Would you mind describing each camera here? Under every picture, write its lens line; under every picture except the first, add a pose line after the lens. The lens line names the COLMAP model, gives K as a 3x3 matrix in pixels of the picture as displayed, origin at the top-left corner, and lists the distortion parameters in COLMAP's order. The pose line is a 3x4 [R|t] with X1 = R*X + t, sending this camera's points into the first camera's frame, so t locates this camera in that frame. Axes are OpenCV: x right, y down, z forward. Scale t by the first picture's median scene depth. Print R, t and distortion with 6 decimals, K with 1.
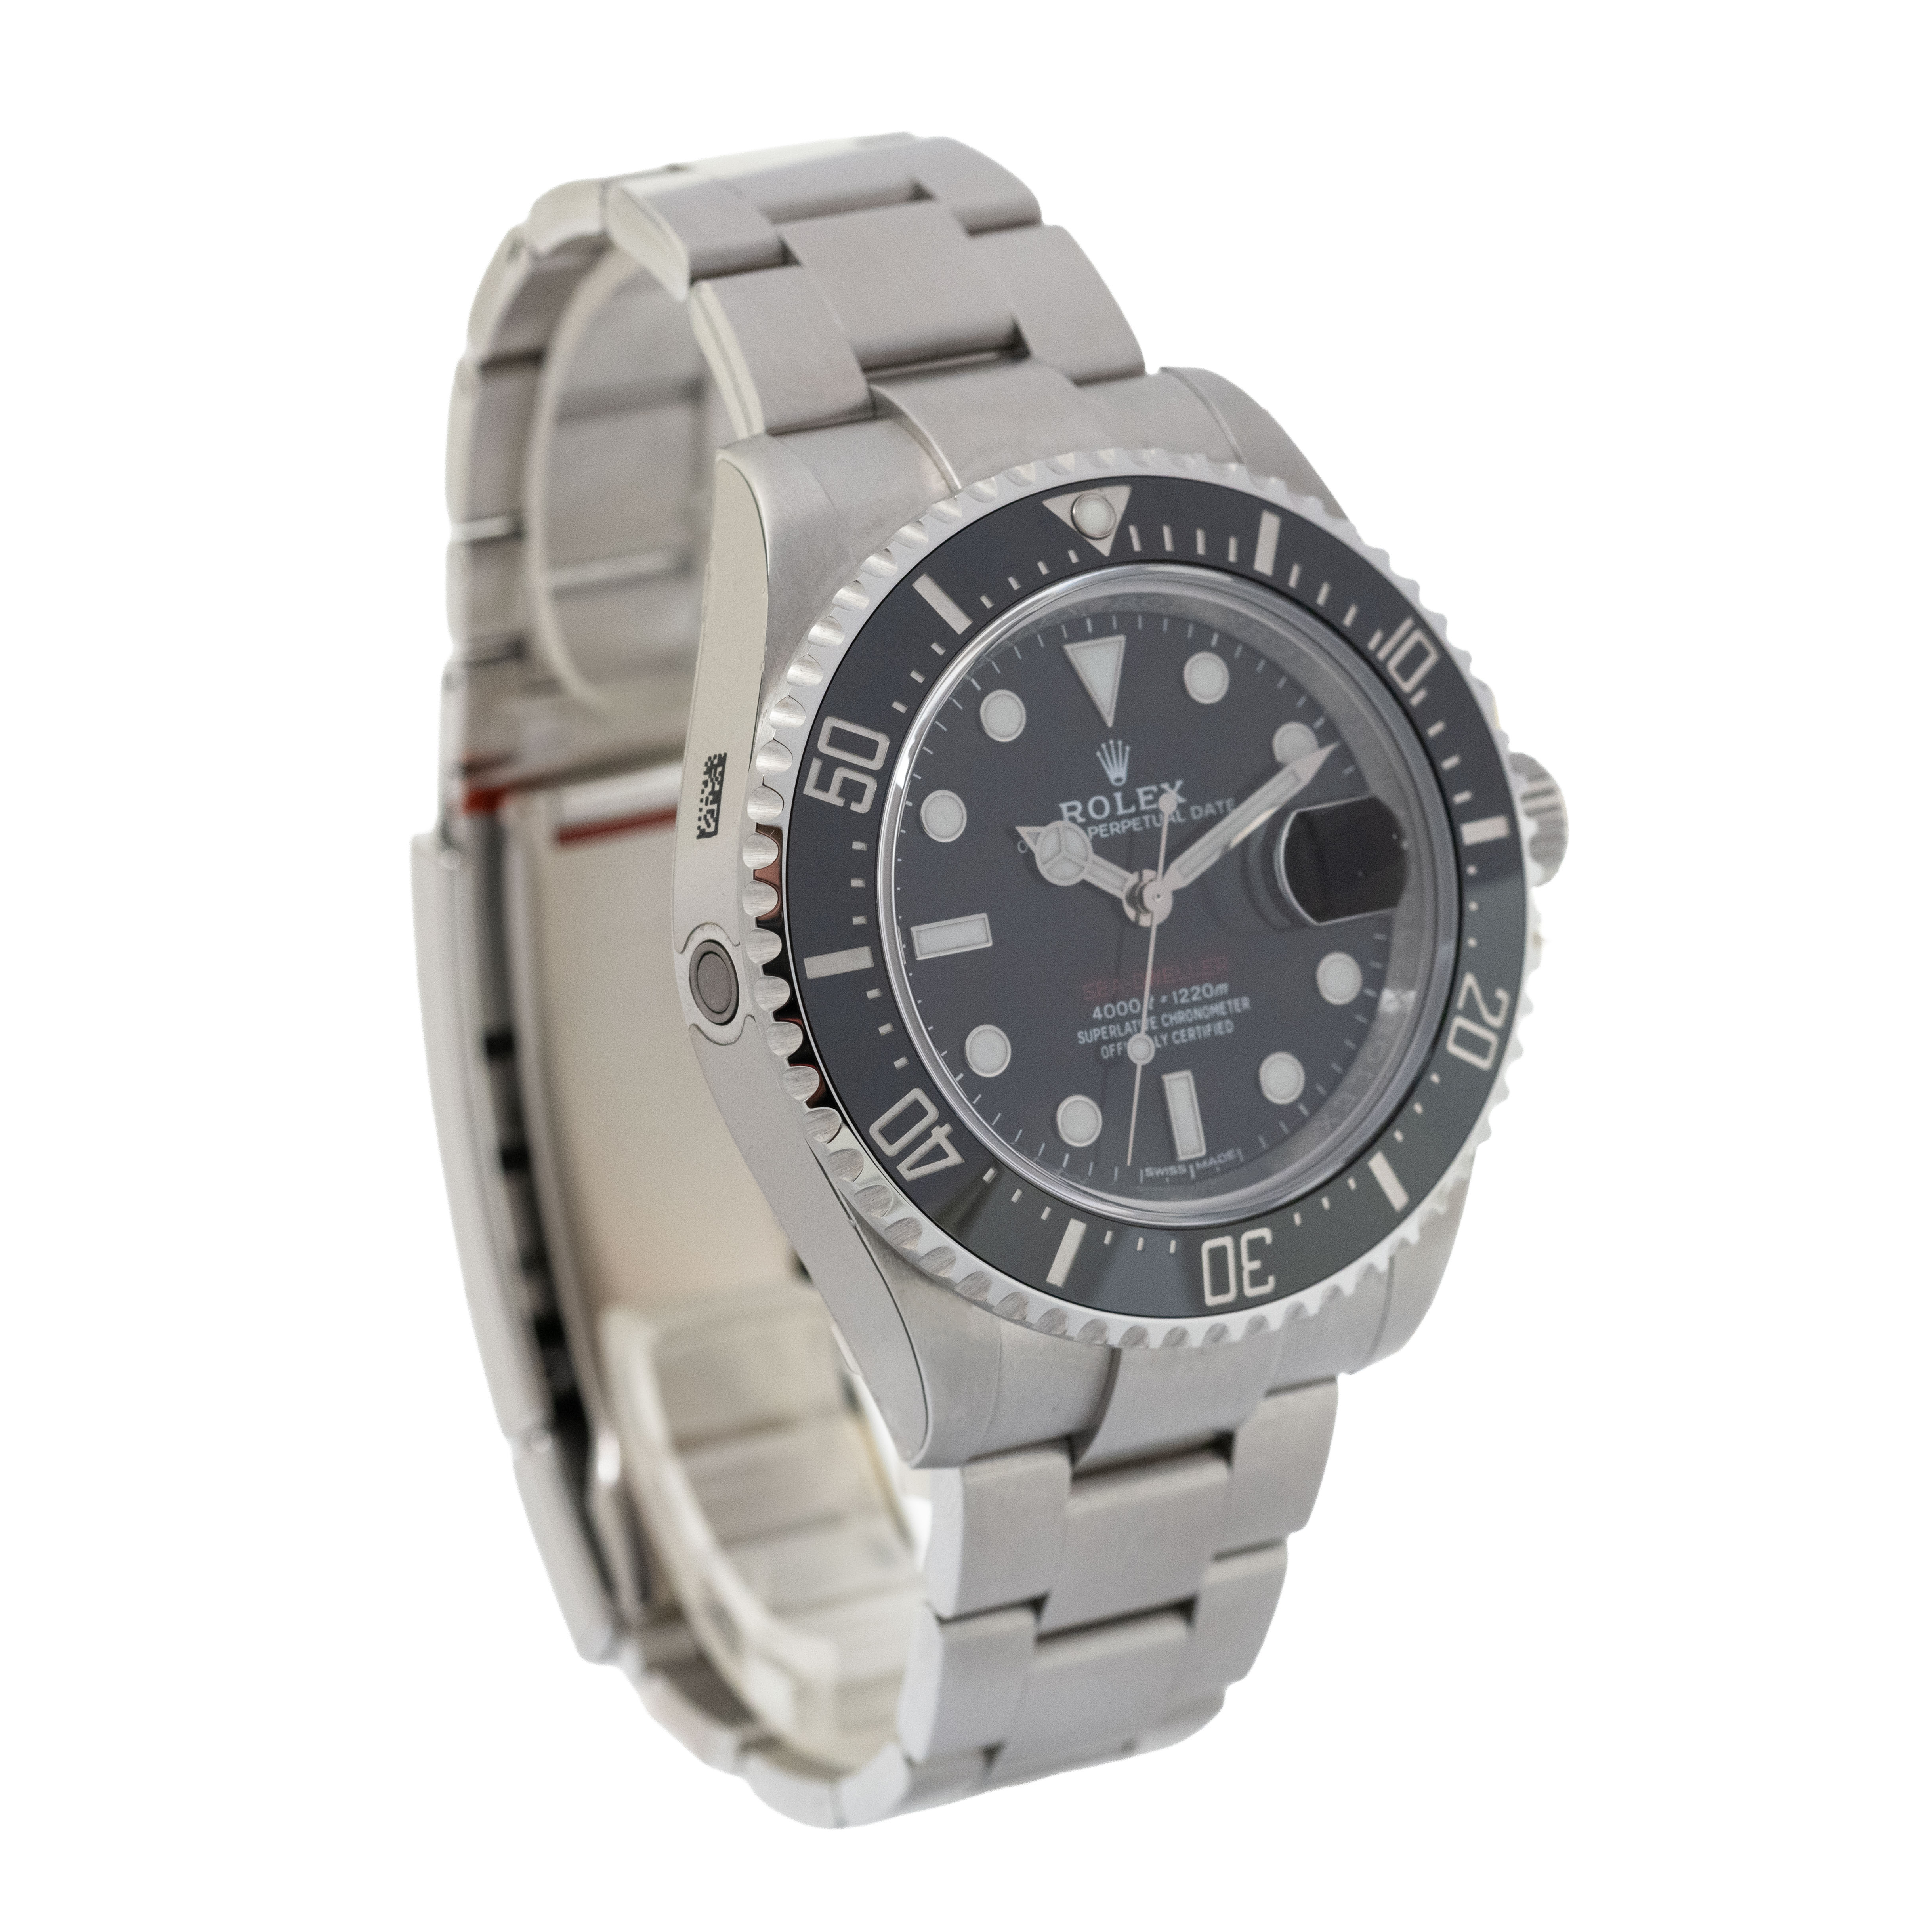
lens RADIAL K [[9613.4, 0, 965.0], [0, 9613.4, 966.0], [0, 0, 1]] dist [0.172426, -2.087394]
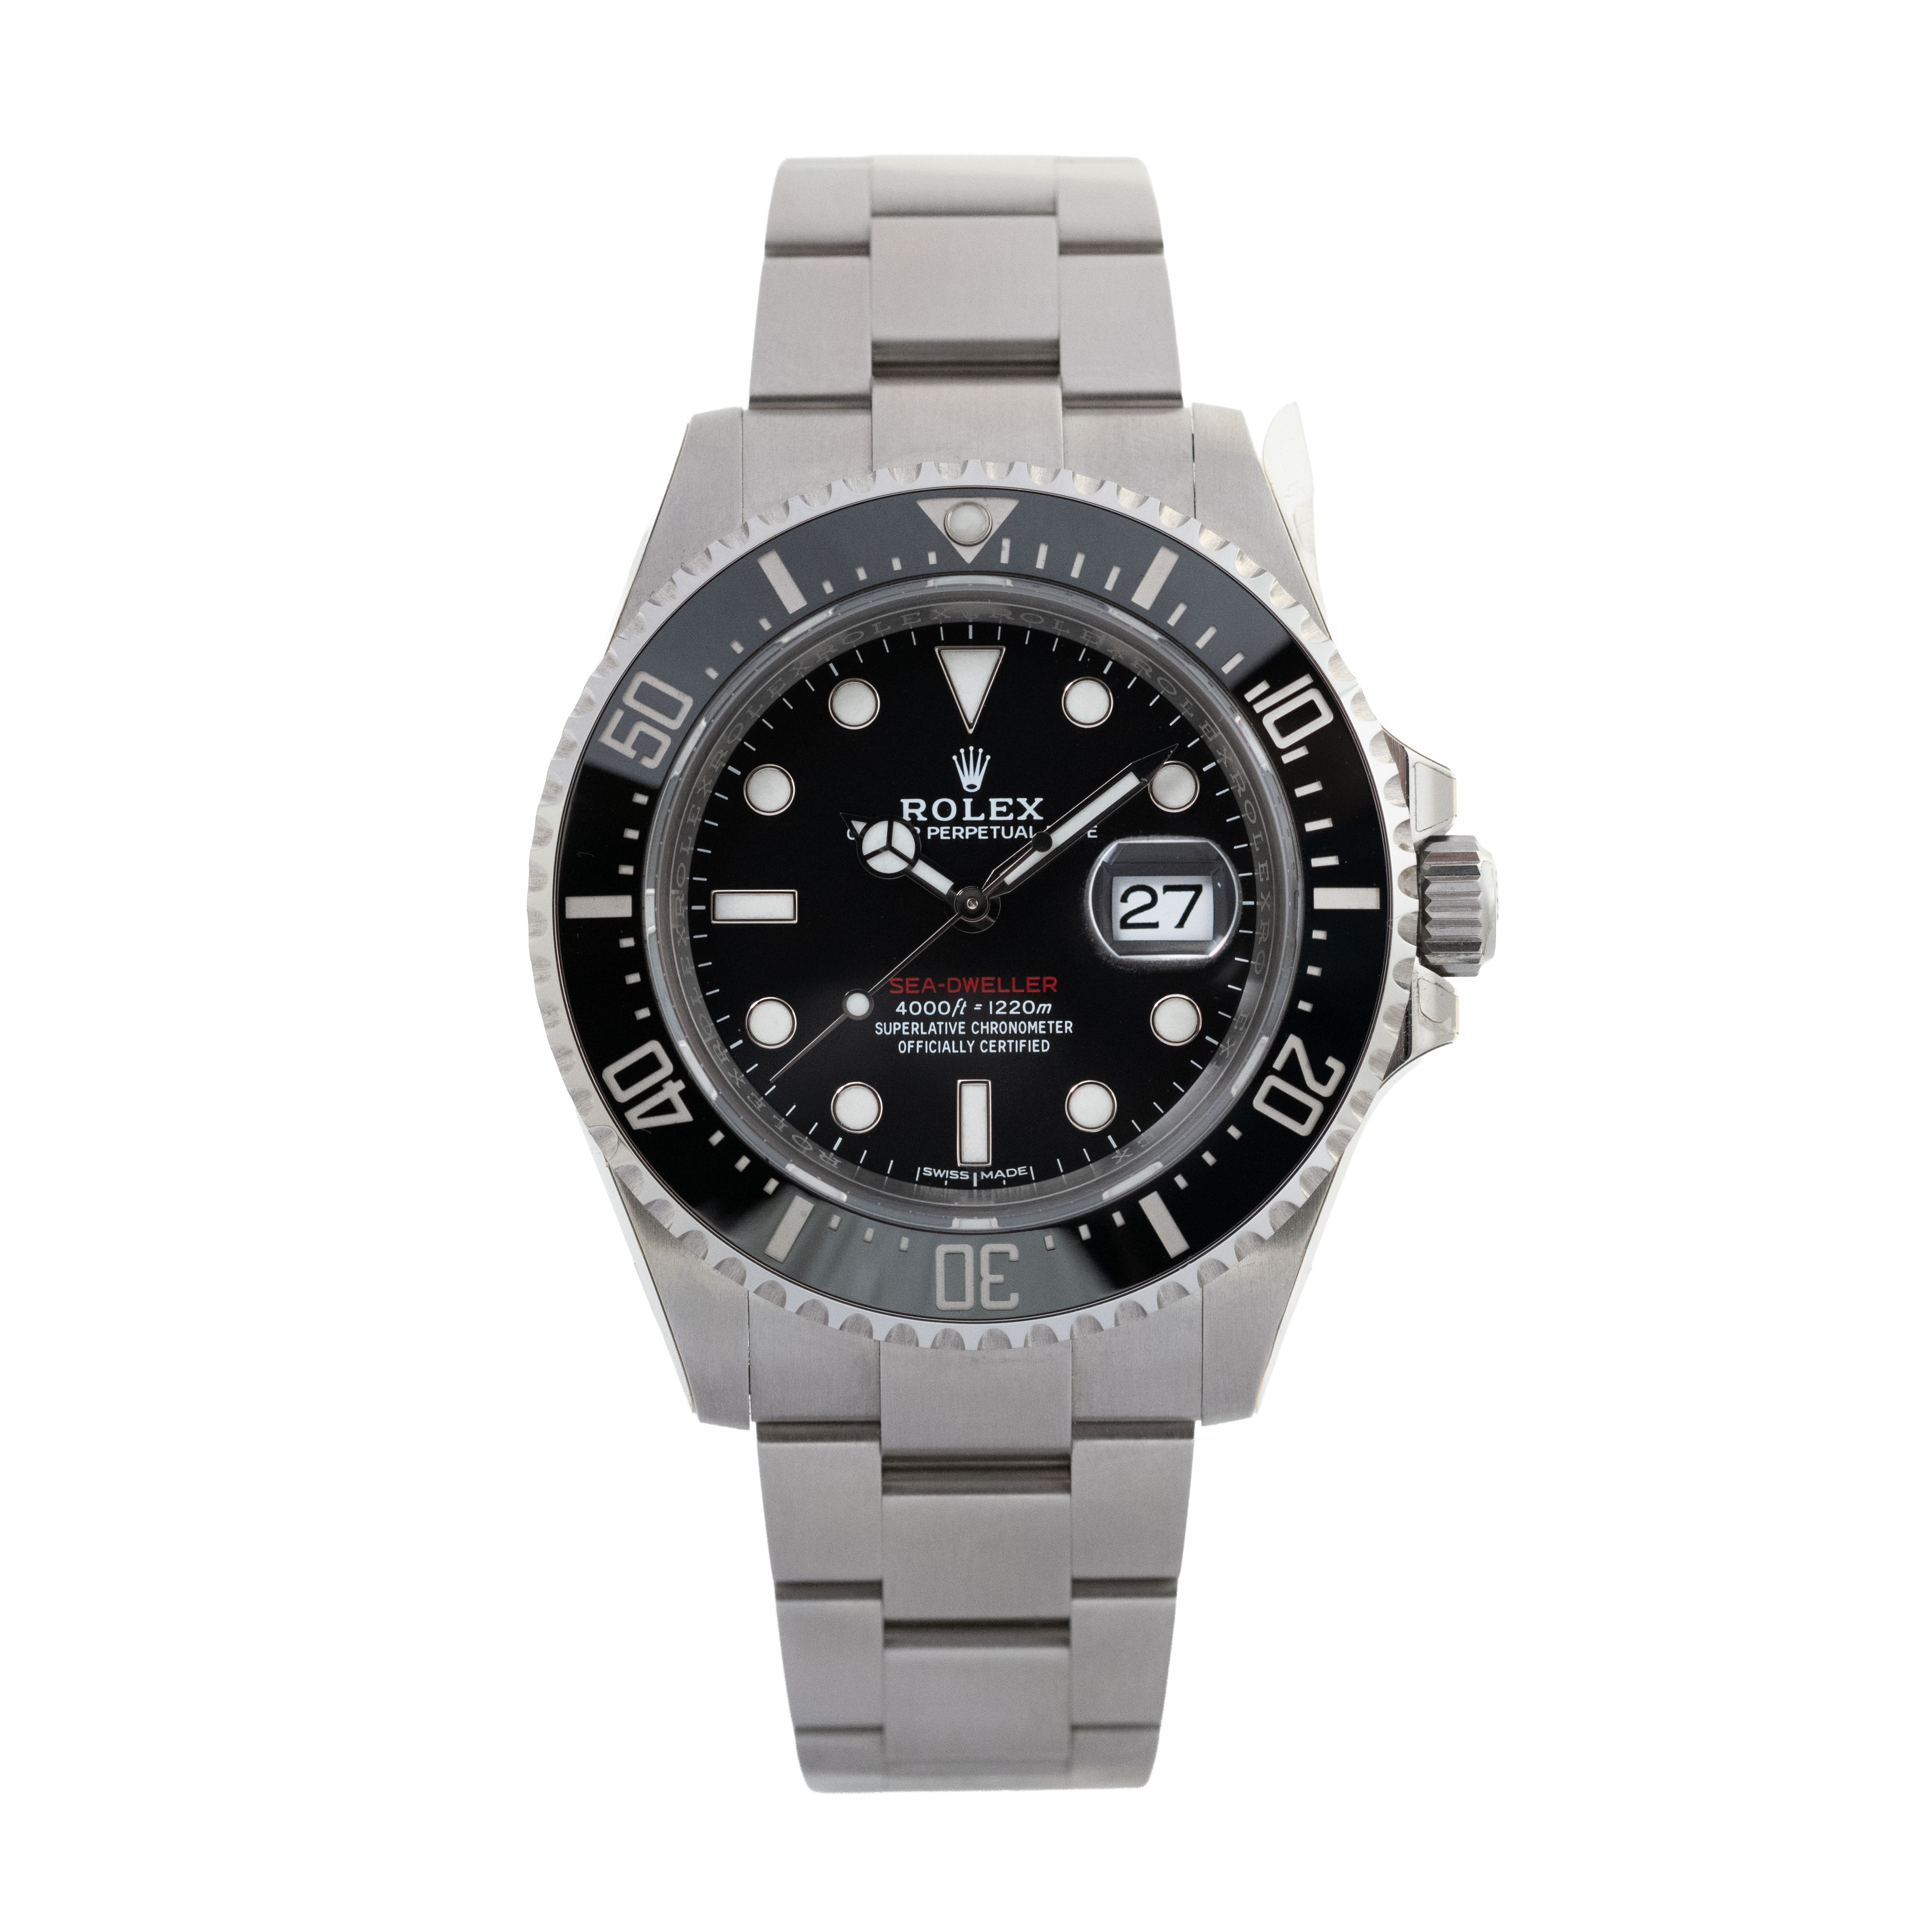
lens RADIAL K [[9613.5, 0, 966.0], [0, 9613.5, 966.0], [0, 0, 1]] dist [0.172426, -2.087394]
pose [[0.879338, 0.155667, -0.450036, 0.475154], [-0.167503, 0.985776, 0.013690, -0.014459], [0.445766, 0.063344, 0.892906, 0.095296]]
